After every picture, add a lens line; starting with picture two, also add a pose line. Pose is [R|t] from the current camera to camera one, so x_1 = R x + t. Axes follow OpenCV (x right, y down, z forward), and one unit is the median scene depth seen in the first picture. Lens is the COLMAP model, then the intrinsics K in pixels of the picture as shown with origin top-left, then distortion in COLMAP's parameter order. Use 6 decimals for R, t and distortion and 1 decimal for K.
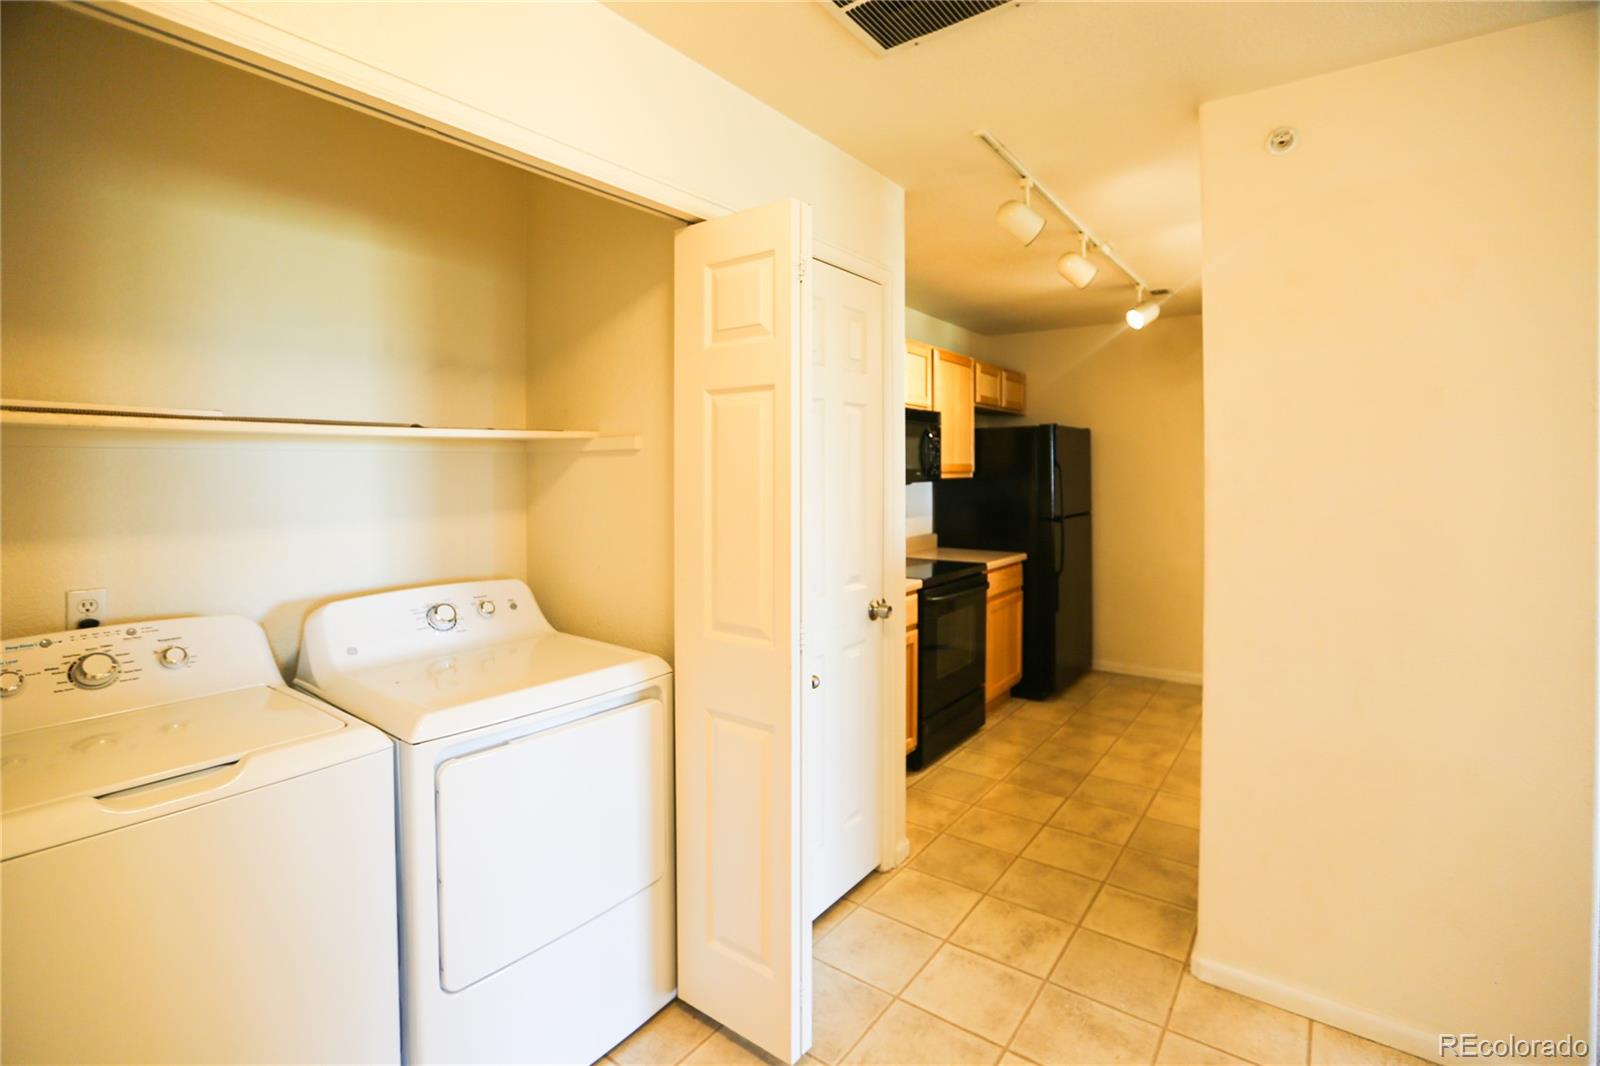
lens RADIAL K [[757.2, 0, 800.5], [0, 757.2, 473.5], [0, 0, 1]] dist [-0.046249, 0.023364]
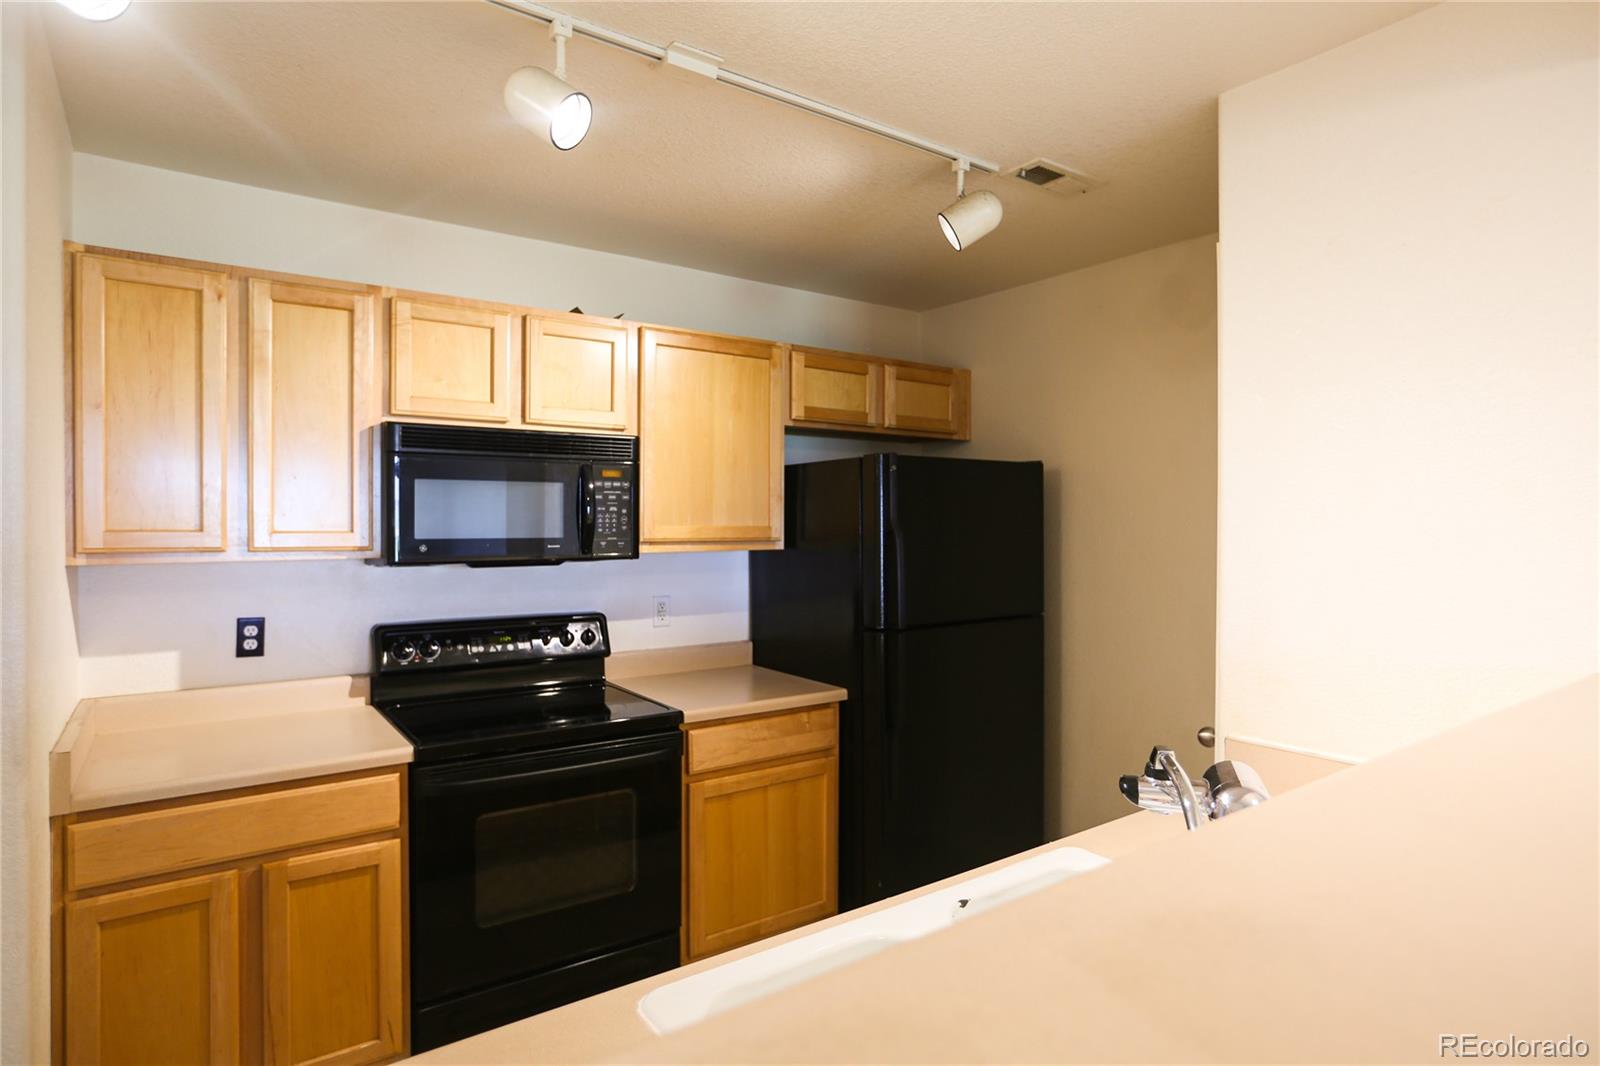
lens RADIAL K [[870.5, 0, 787.2], [0, 870.5, 533.5], [0, 0, 1]] dist [-0.026632, 0.001615]
pose [[0.944430, 0.005049, -0.328672, 0.473769], [-0.001816, 0.999947, 0.010142, -0.014252], [0.328706, -0.008981, 0.944390, 0.391411]]
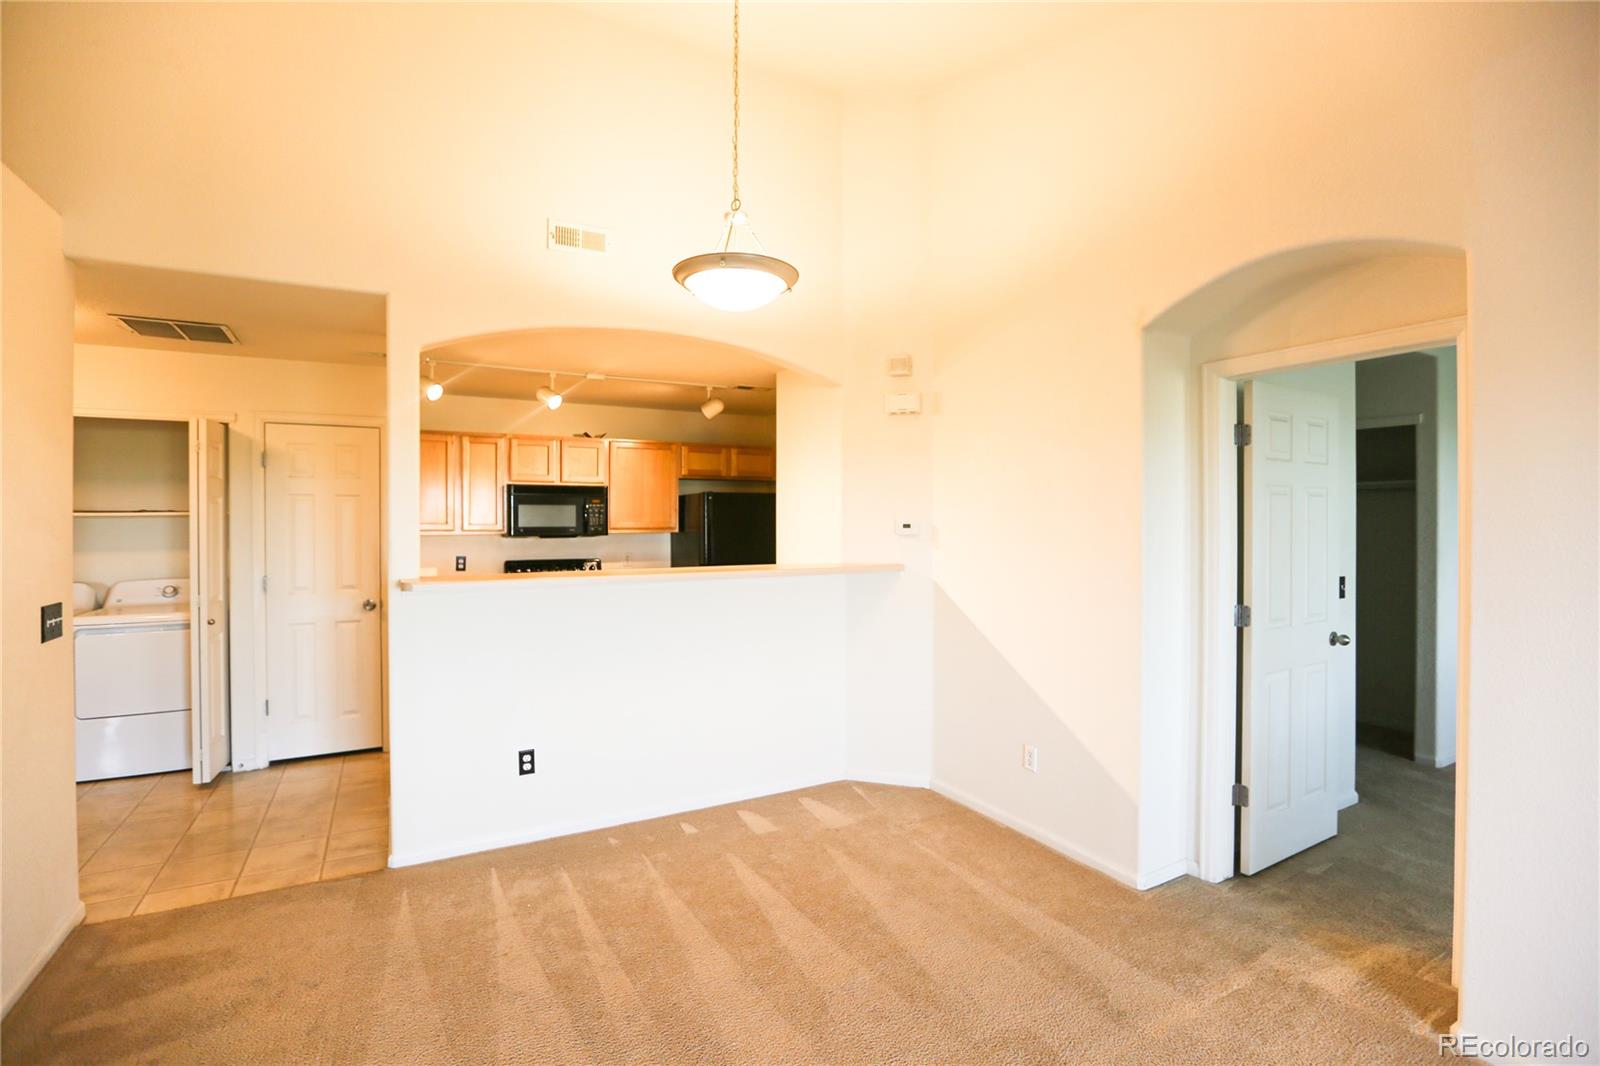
lens RADIAL K [[749.8, 0, 789.3], [0, 749.8, 524.6], [0, 0, 1]] dist [-0.049683, 0.021761]
pose [[0.901099, 0.004475, -0.433589, 1.023484], [-0.001448, 0.999972, 0.007311, -0.018812], [0.433610, -0.005960, 0.901081, -0.100891]]
